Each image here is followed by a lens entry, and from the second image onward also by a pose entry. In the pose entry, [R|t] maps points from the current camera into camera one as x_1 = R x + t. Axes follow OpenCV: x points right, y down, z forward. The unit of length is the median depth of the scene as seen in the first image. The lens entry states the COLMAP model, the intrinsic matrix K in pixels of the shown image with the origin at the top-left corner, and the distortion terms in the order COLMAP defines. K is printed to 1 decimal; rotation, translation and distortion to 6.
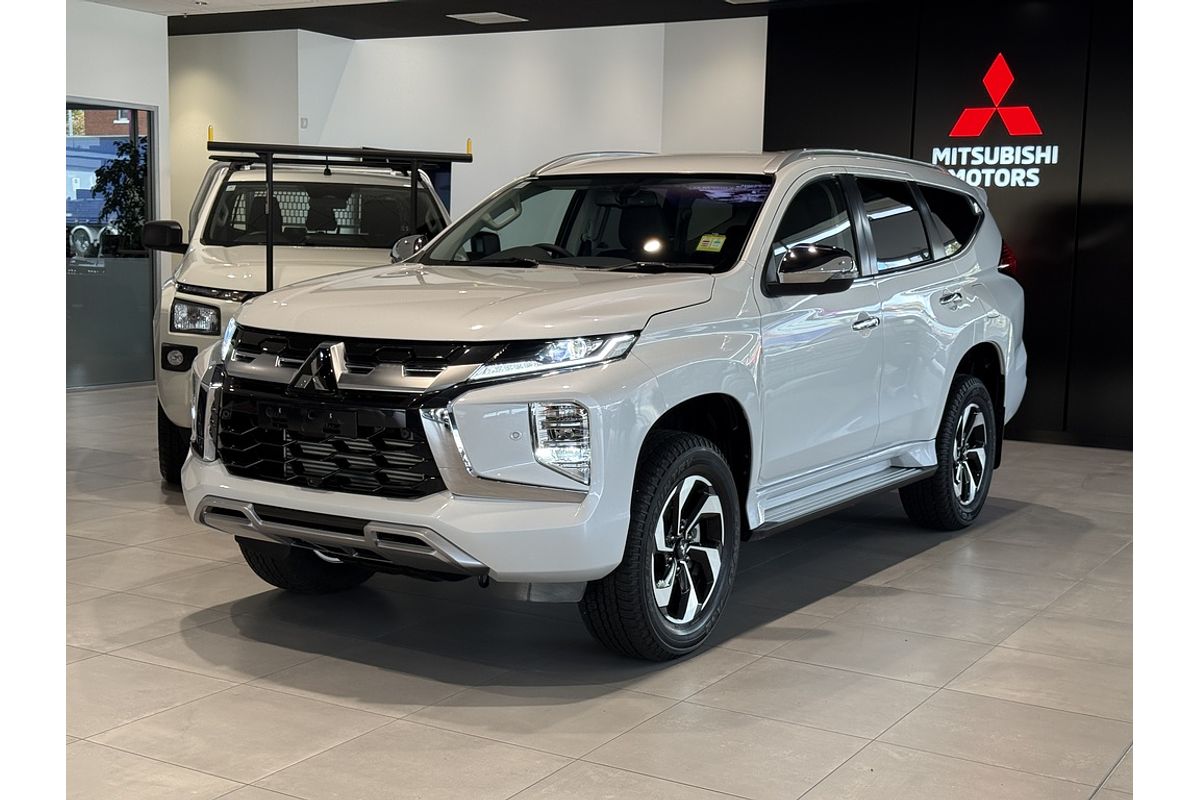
lens RADIAL K [[1460.9, 0, 630.2], [0, 1460.9, 399.0], [0, 0, 1]] dist [0.107903, -0.010252]
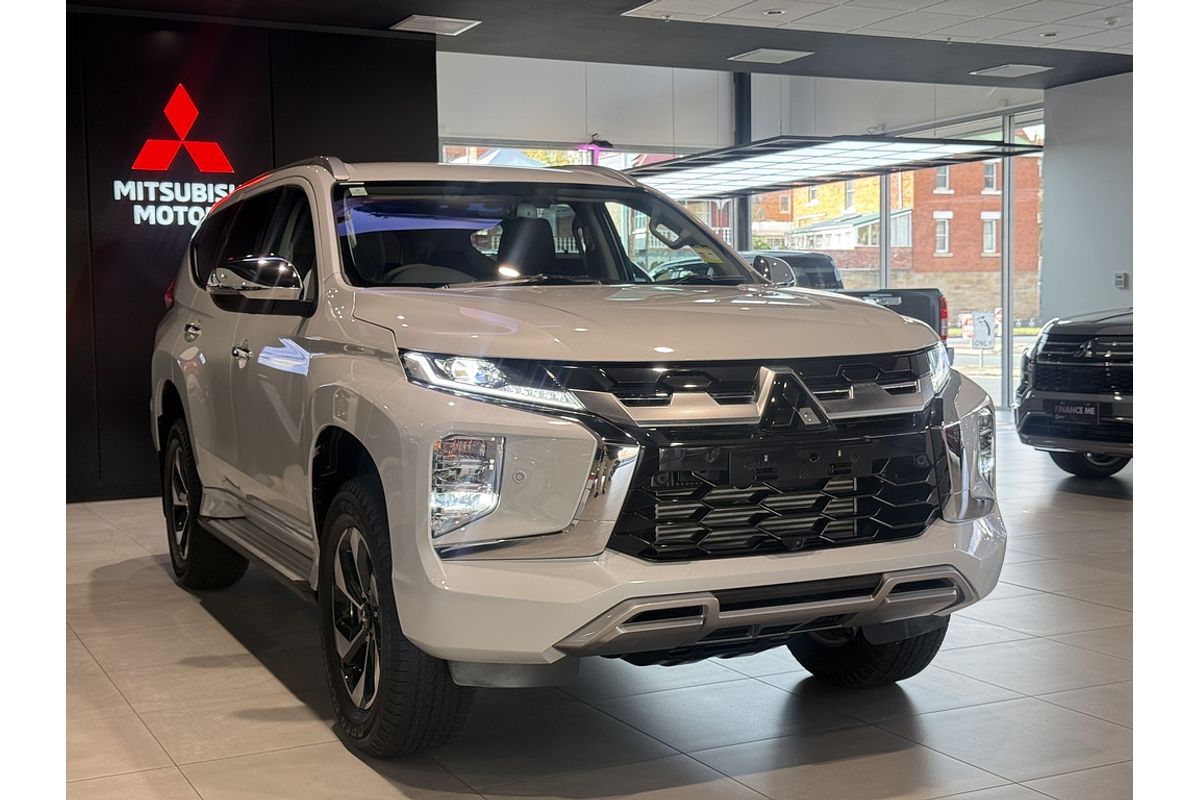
lens RADIAL K [[1453.5, 0, 600.0], [0, 1453.5, 400.0], [0, 0, 1]] dist [0.130582, 0.004854]
pose [[0.562292, -0.083797, 0.822682, -0.383695], [0.121345, 0.992444, 0.018151, -0.019620], [-0.817987, 0.089622, 0.568212, 0.267927]]
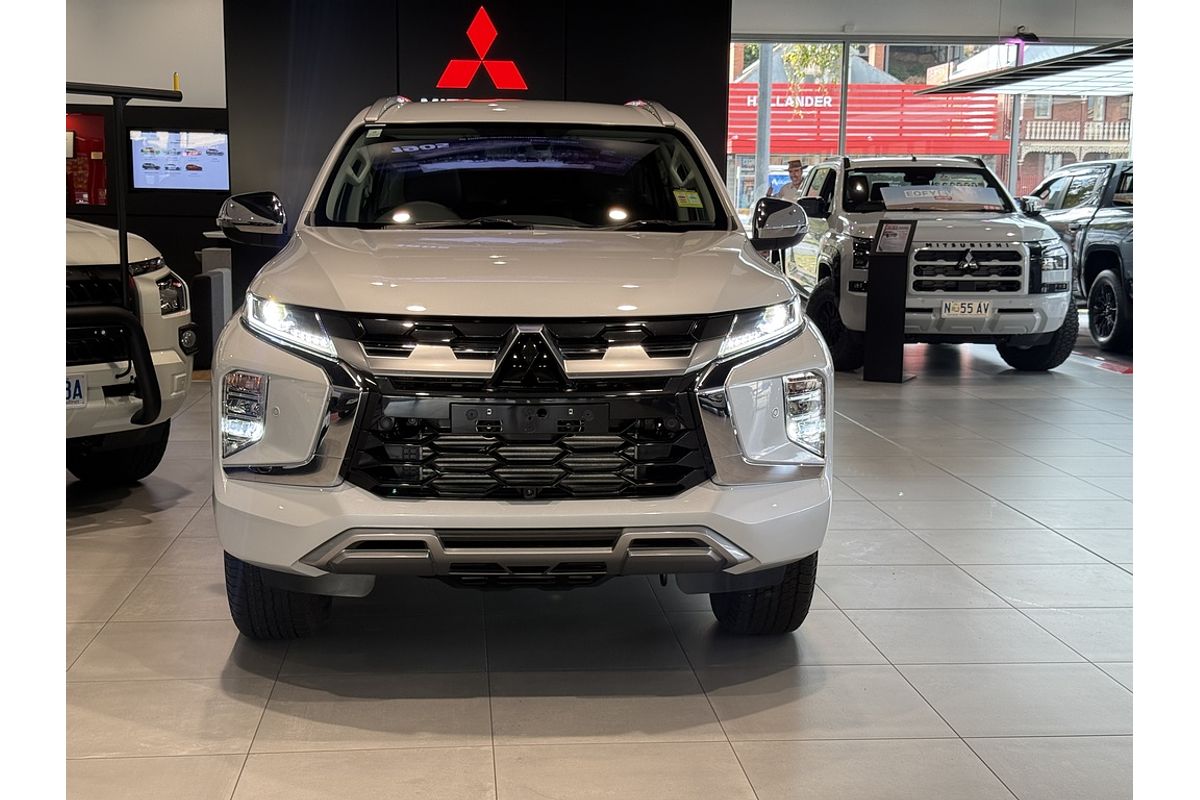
lens RADIAL K [[1453.5, 0, 600.0], [0, 1453.5, 400.0], [0, 0, 1]] dist [0.130582, 0.004854]
pose [[0.821835, -0.091550, 0.562322, -0.271591], [0.071485, 0.995775, 0.057643, -0.017324], [-0.565223, -0.007176, 0.824907, 0.122379]]
